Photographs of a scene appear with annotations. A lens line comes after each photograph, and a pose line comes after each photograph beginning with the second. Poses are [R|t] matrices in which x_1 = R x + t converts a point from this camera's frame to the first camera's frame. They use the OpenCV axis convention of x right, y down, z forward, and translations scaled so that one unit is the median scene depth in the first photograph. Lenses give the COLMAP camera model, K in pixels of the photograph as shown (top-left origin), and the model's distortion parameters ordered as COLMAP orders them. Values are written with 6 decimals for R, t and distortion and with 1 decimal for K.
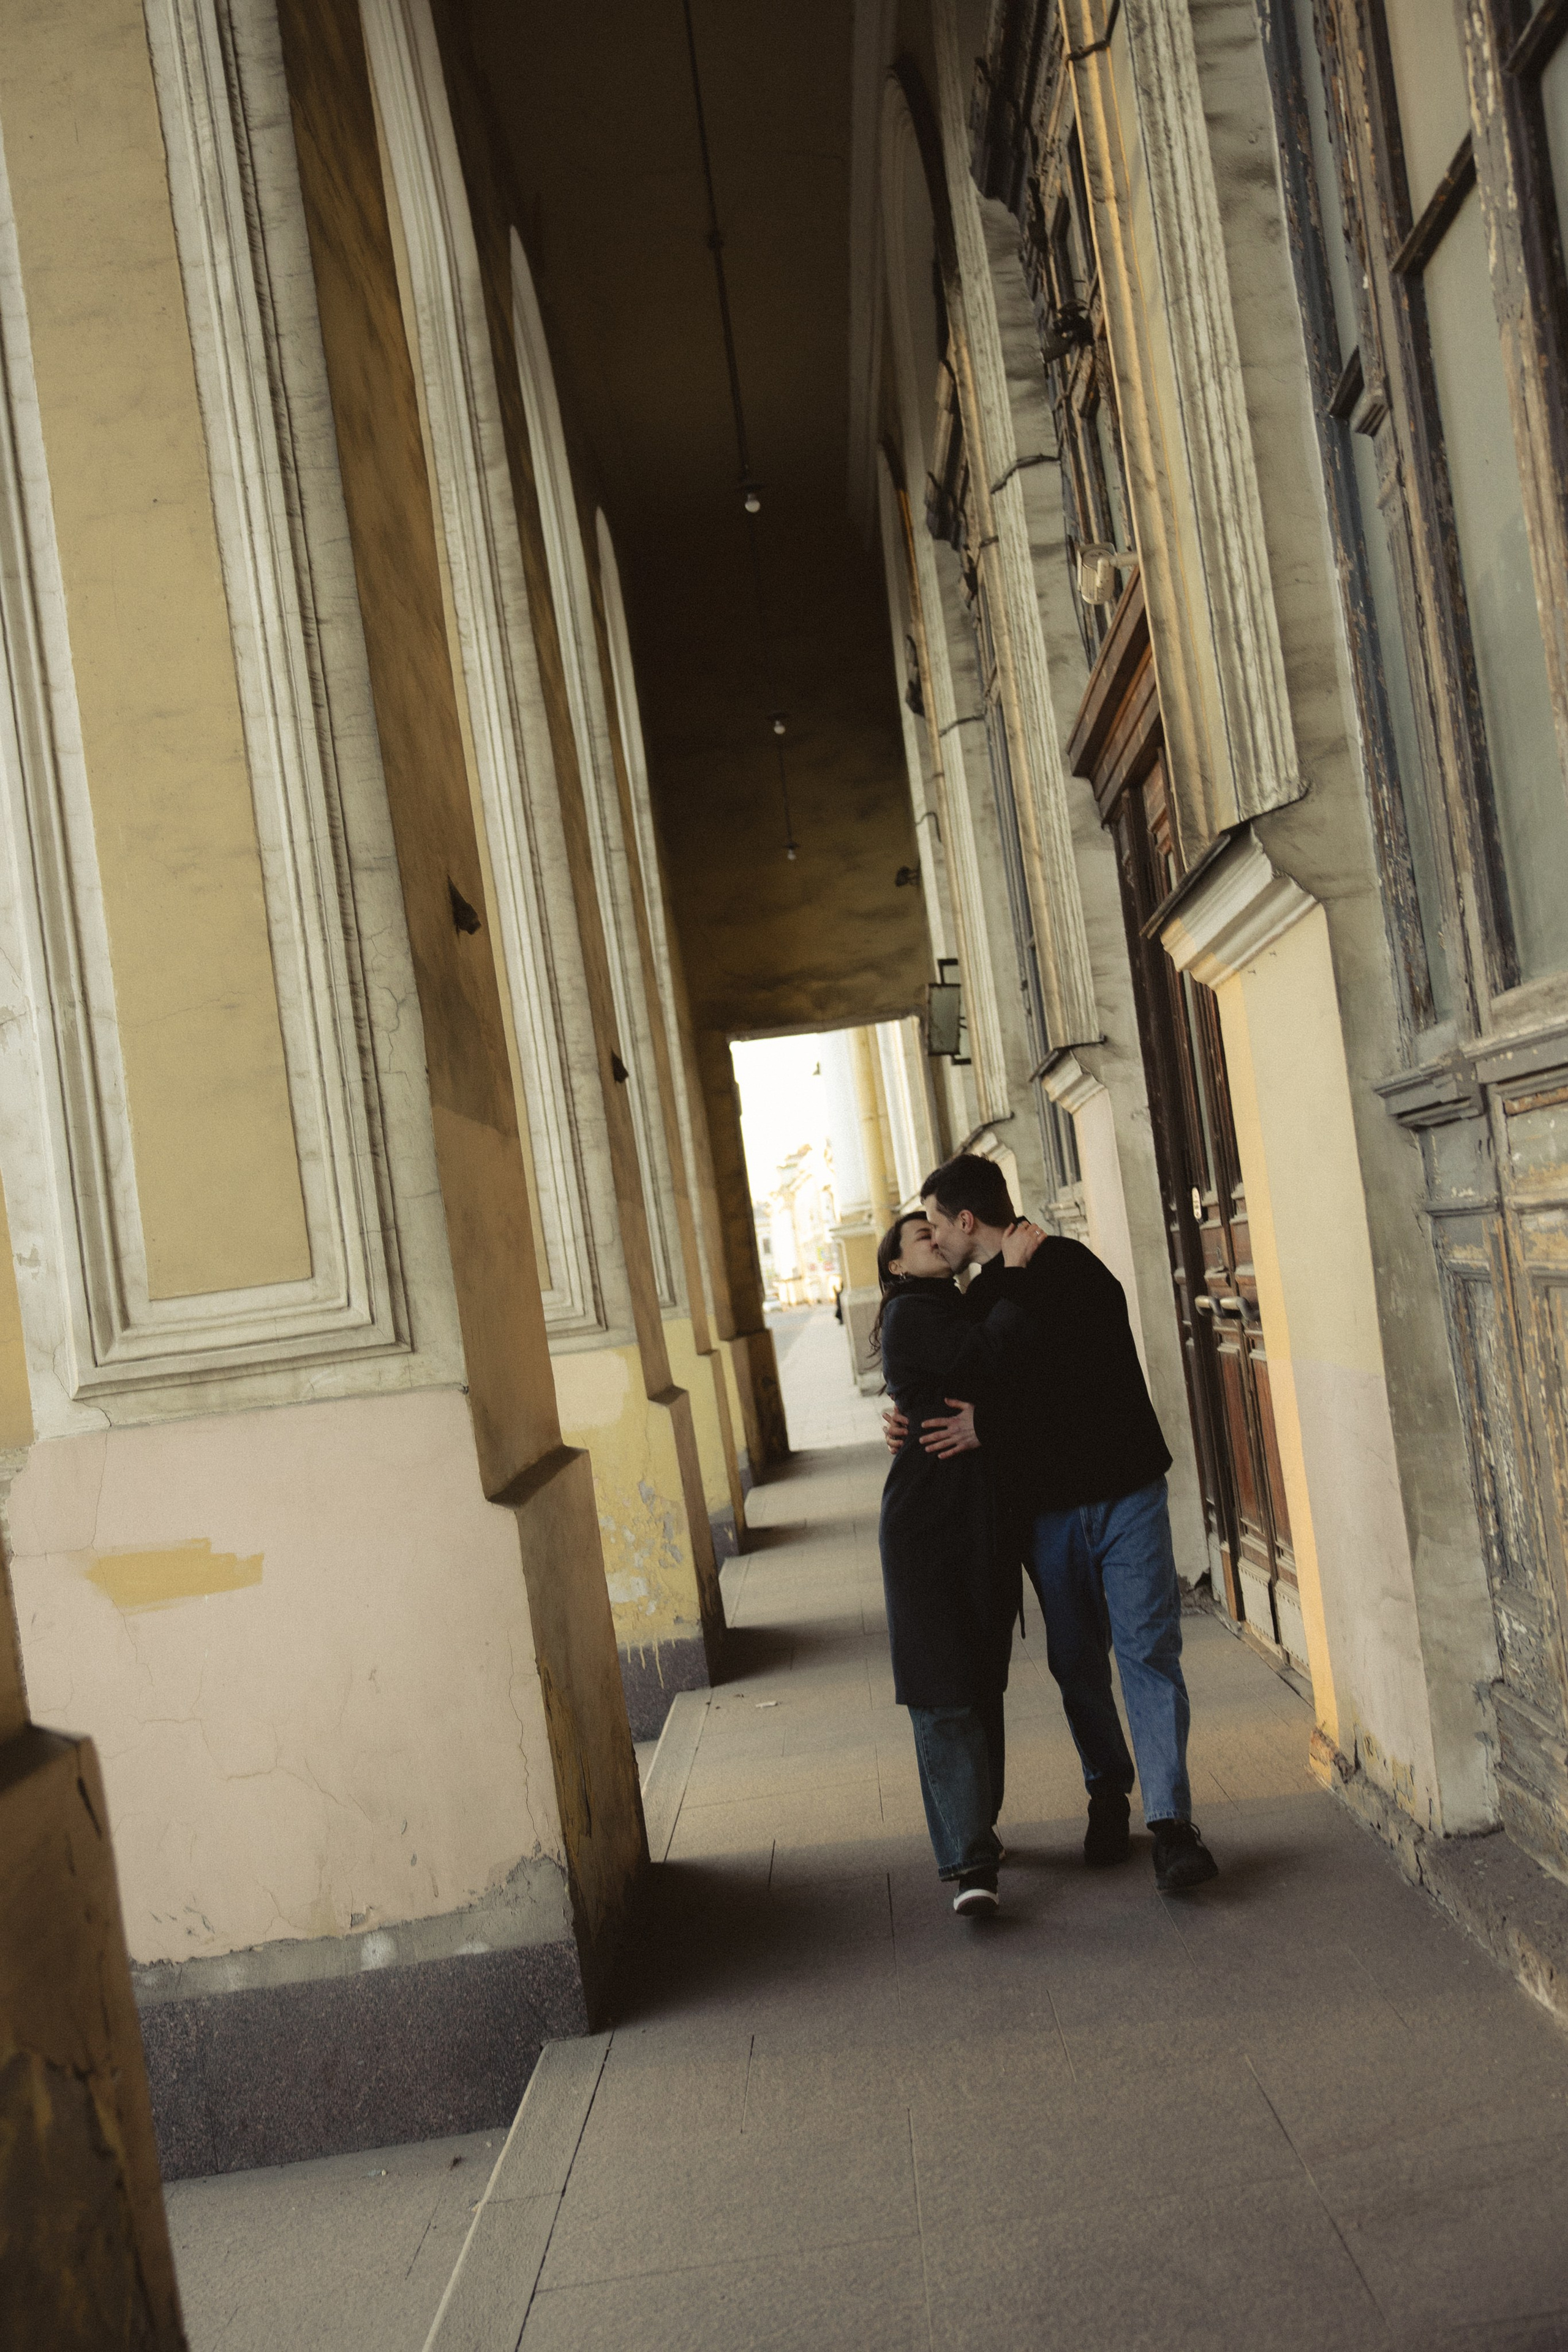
lens RADIAL K [[4807.3, 0, 784.0], [0, 4807.3, 1176.0], [0, 0, 1]] dist [0.028606, 0.072574]
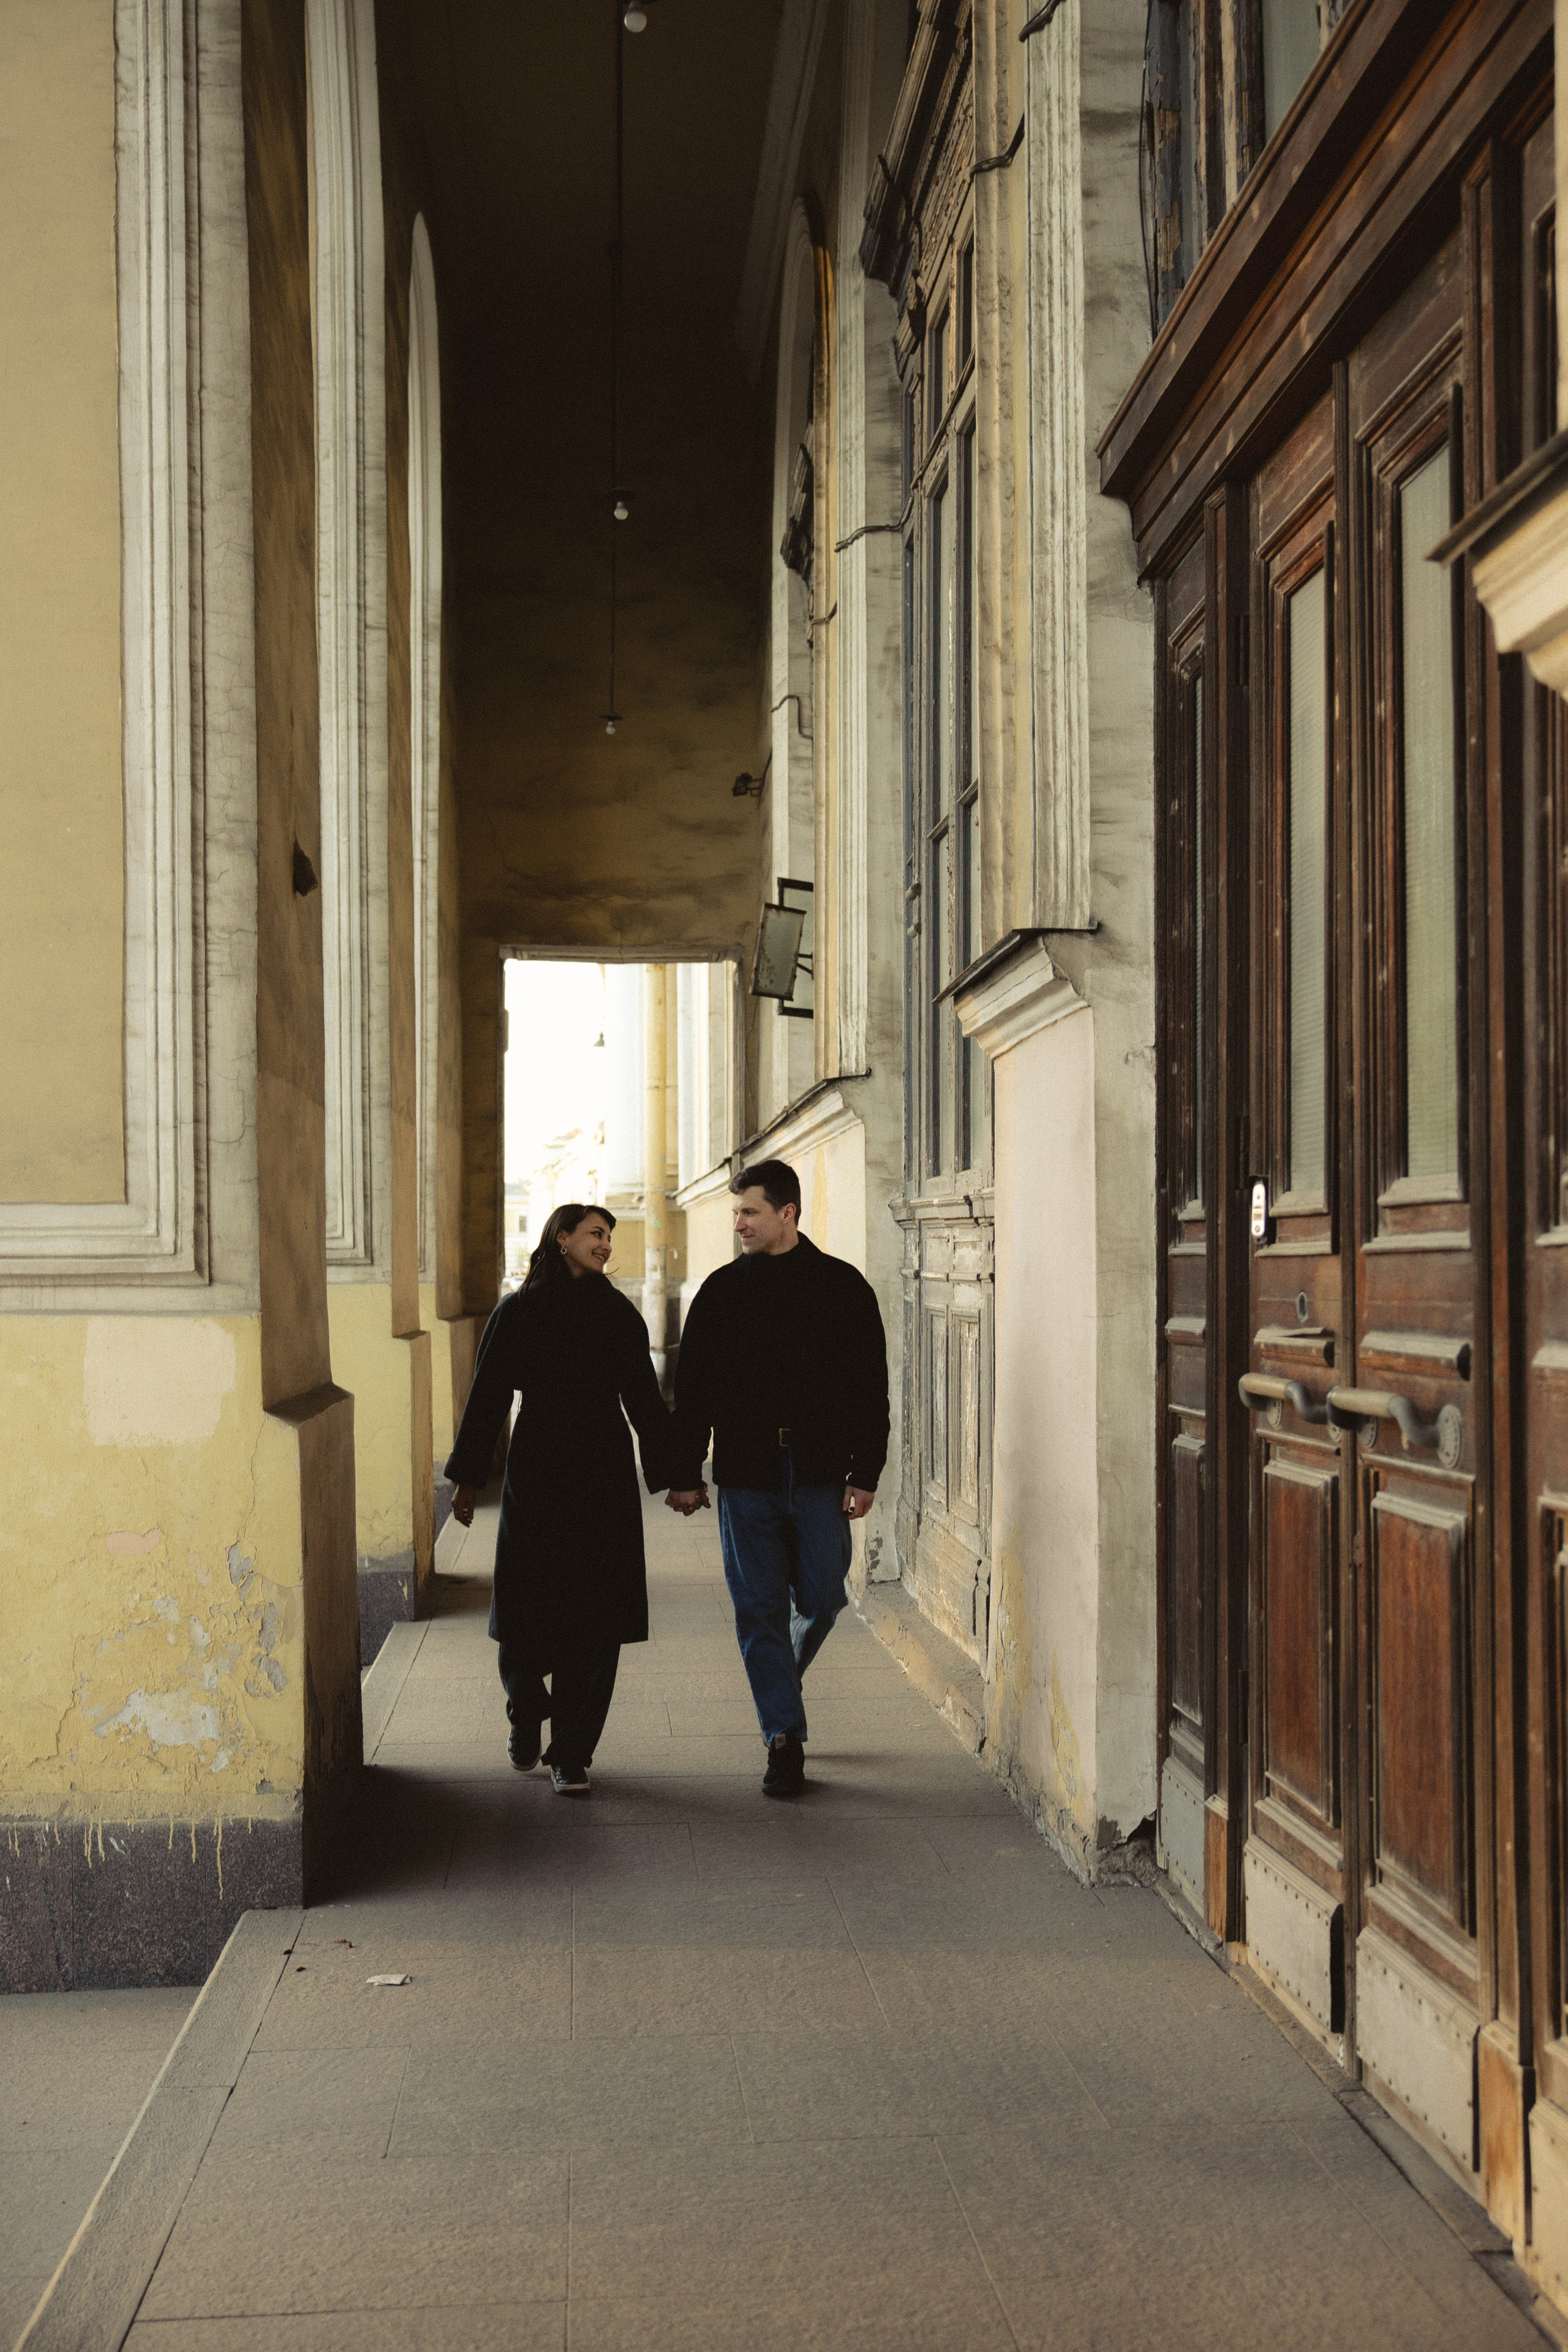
lens RADIAL K [[2414.5, 0, 843.5], [0, 2414.5, 1434.4], [0, 0, 1]] dist [0.016262, 0.024408]
pose [[0.982611, 0.133216, 0.129338, 0.003744], [-0.143013, 0.987268, 0.069634, 0.018120], [-0.118415, -0.086921, 0.989153, 0.683432]]
